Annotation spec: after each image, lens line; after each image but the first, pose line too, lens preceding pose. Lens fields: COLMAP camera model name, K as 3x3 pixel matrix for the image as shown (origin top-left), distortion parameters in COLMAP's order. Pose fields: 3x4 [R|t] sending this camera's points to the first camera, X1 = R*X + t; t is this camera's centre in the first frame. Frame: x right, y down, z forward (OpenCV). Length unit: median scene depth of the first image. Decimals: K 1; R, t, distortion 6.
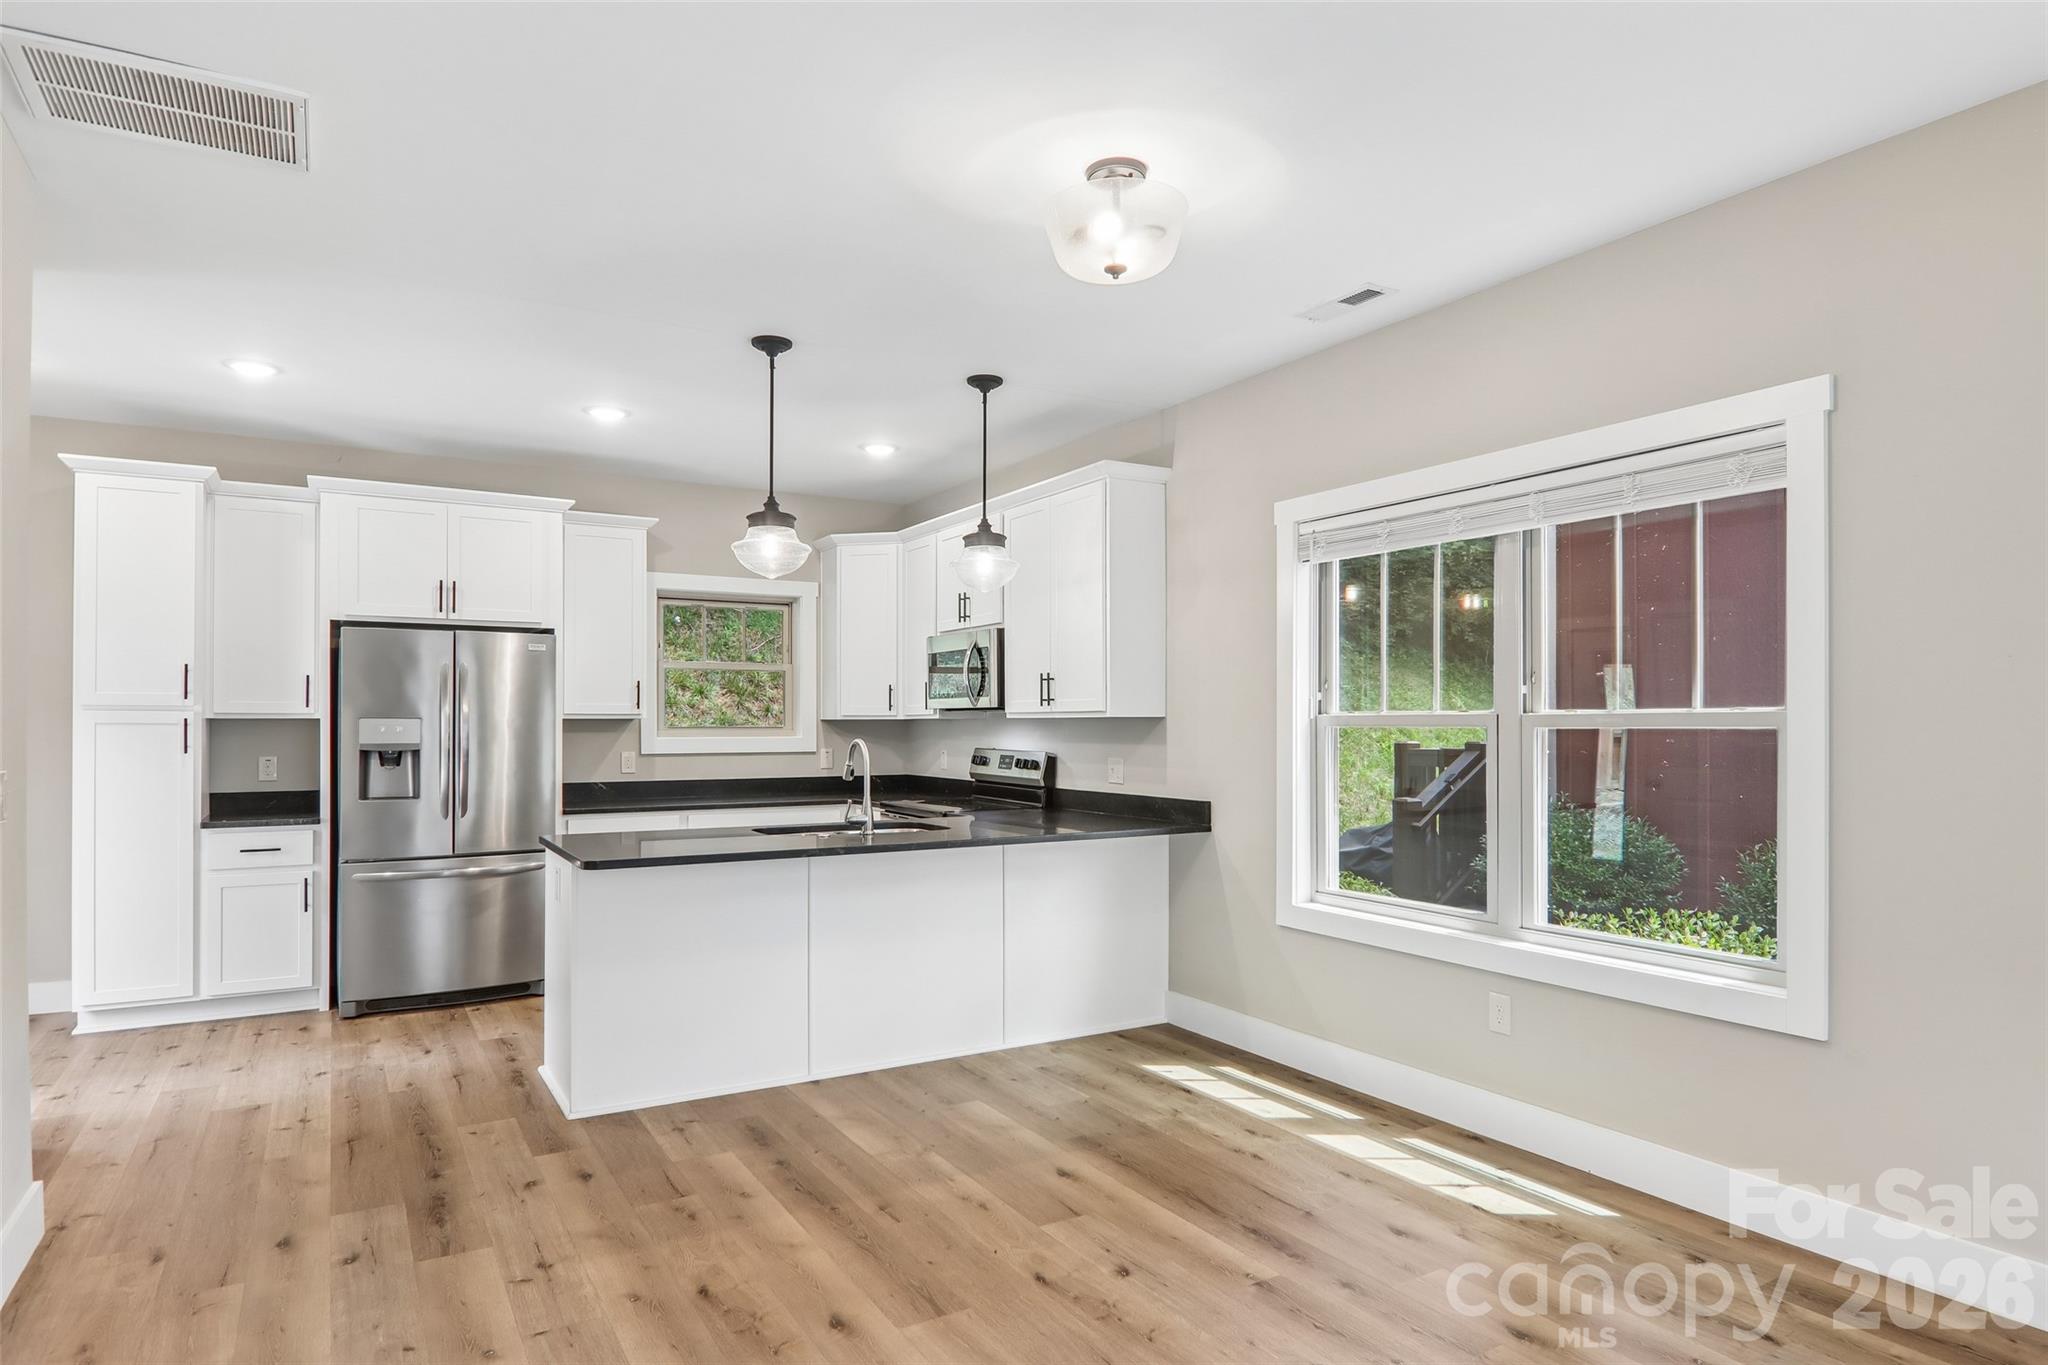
lens RADIAL K [[1158.6, 0, 1032.6], [0, 1158.6, 722.8], [0, 0, 1]] dist [-0.004547, -0.007526]
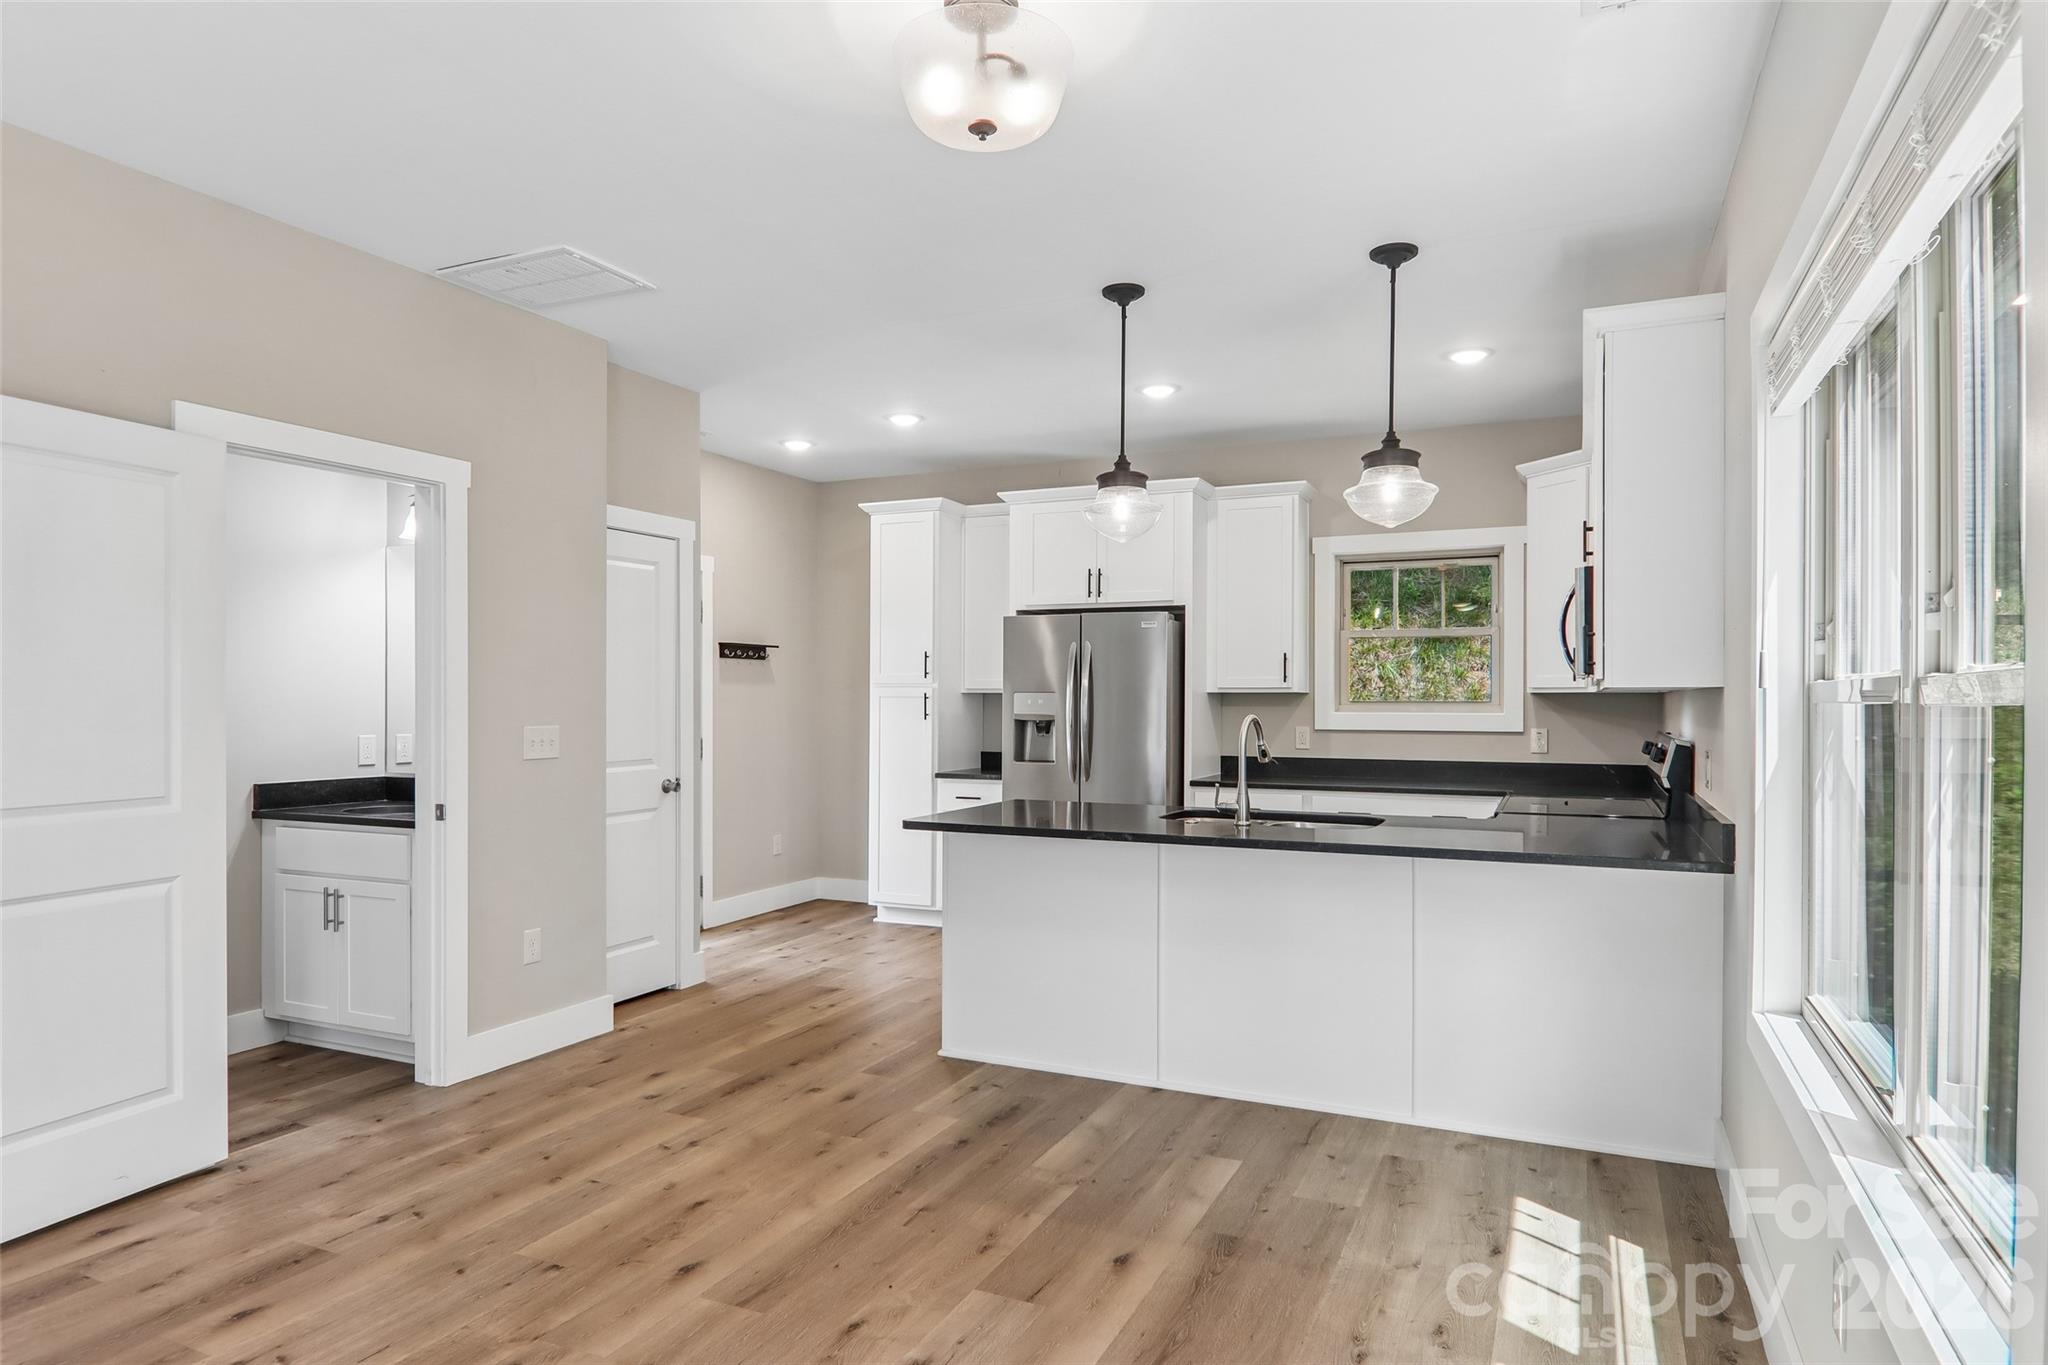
lens RADIAL K [[1209.9, 0, 1027.1], [0, 1209.9, 698.2], [0, 0, 1]] dist [0.003169, -0.018919]
pose [[0.564131, 0.001029, -0.825685, 0.452796], [-0.001773, 0.999998, 0.000036, 0.001978], [0.825684, 0.001444, 0.564131, 0.318632]]
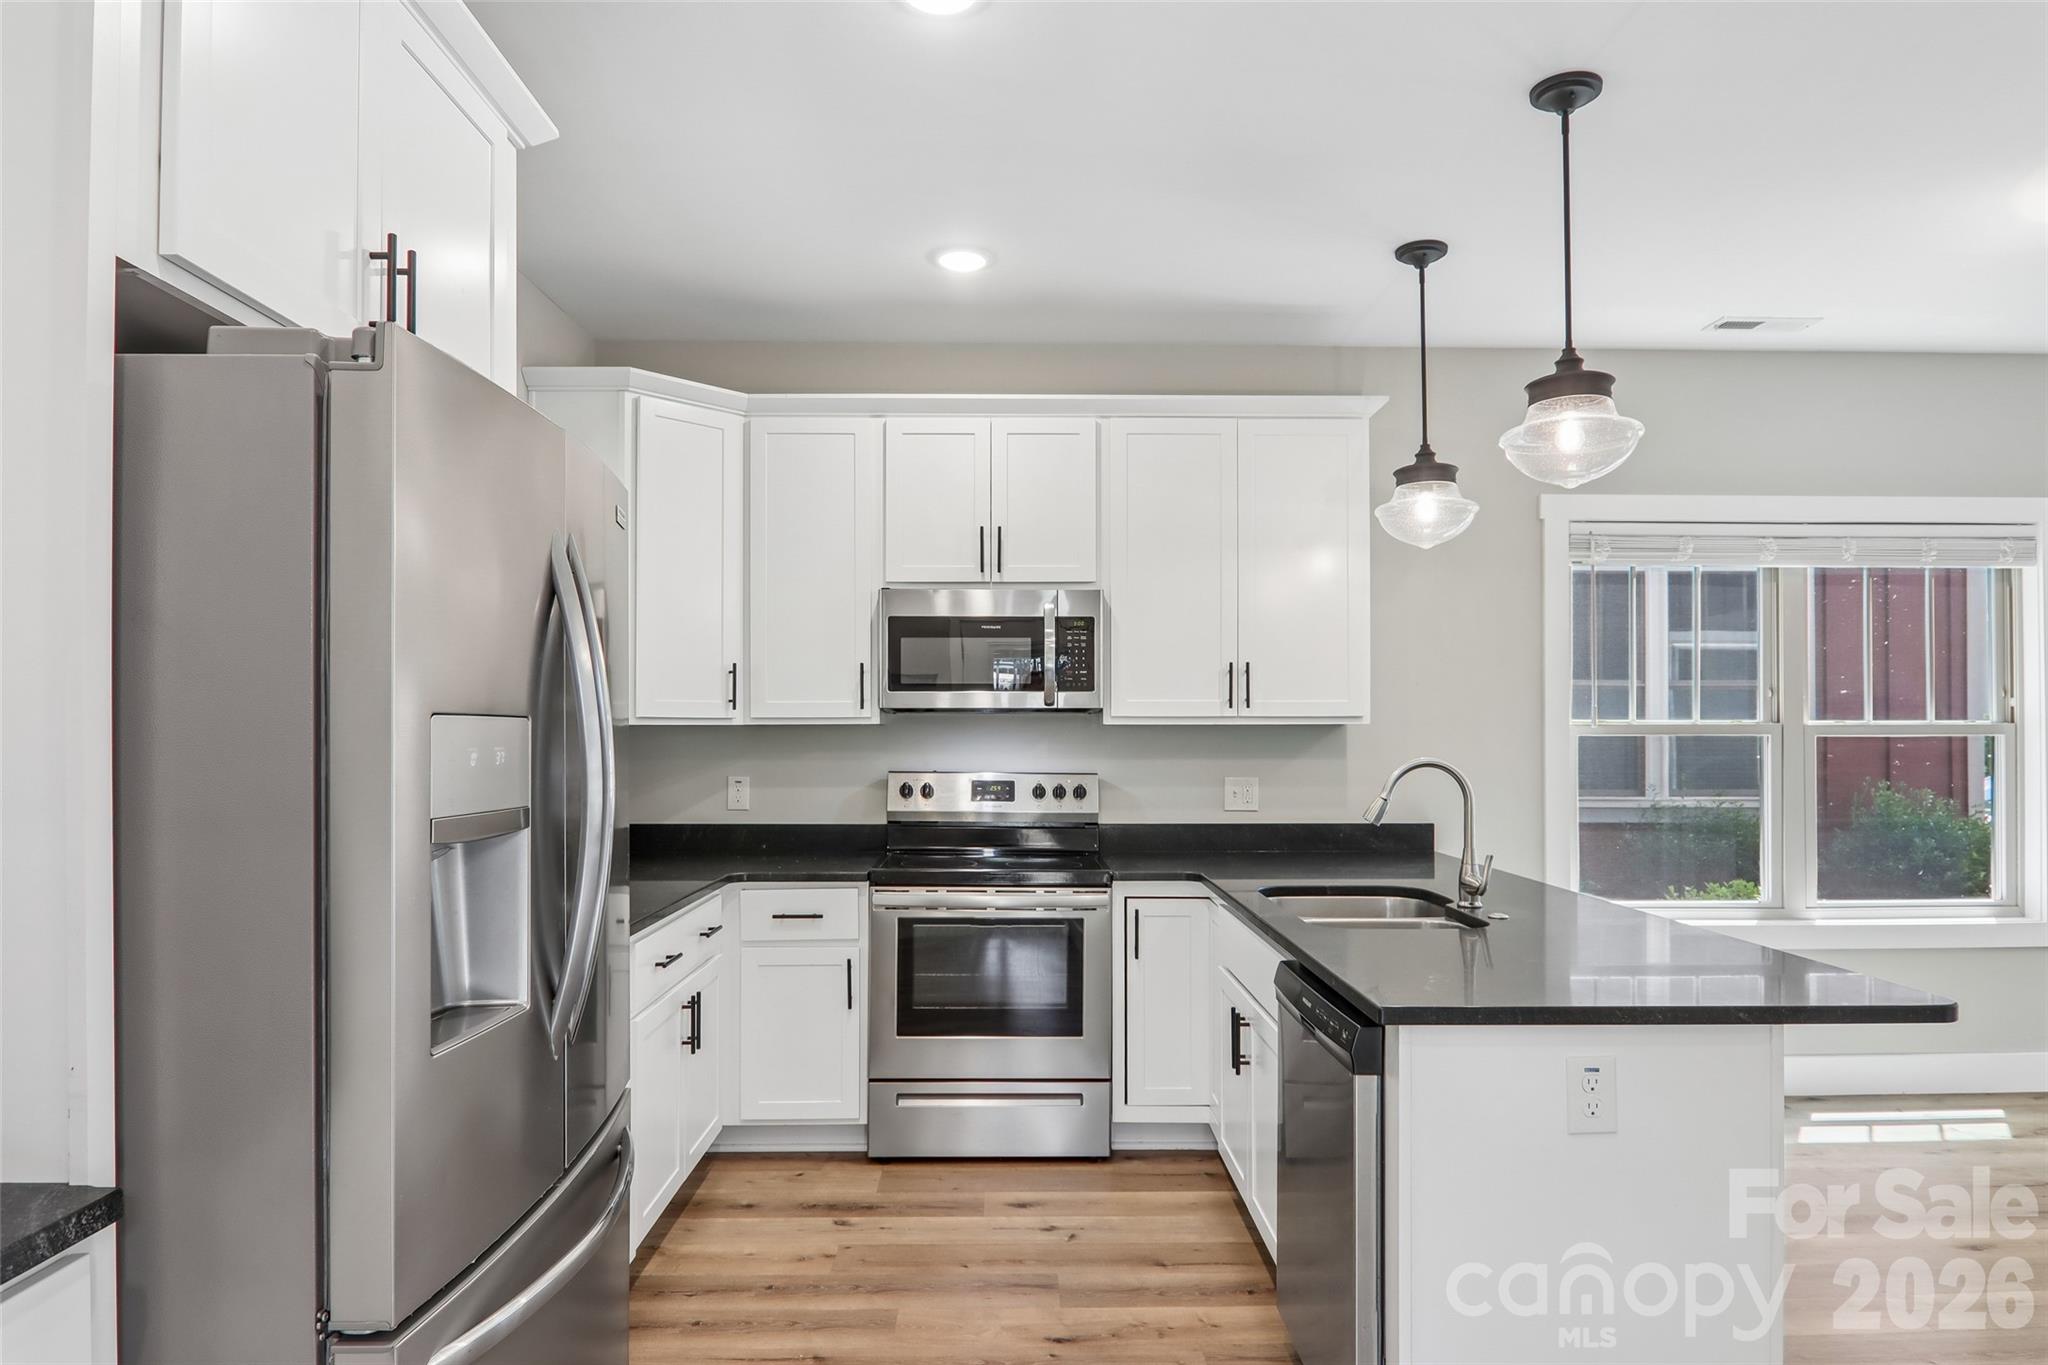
lens RADIAL K [[1209.9, 0, 1011.8], [0, 1209.9, 724.7], [0, 0, 1]] dist [0.003169, -0.018919]
pose [[0.508495, 0.005190, 0.861049, -0.747435], [-0.000014, 0.999982, -0.006019, 0.000431], [-0.861065, 0.003049, 0.508486, 0.780460]]
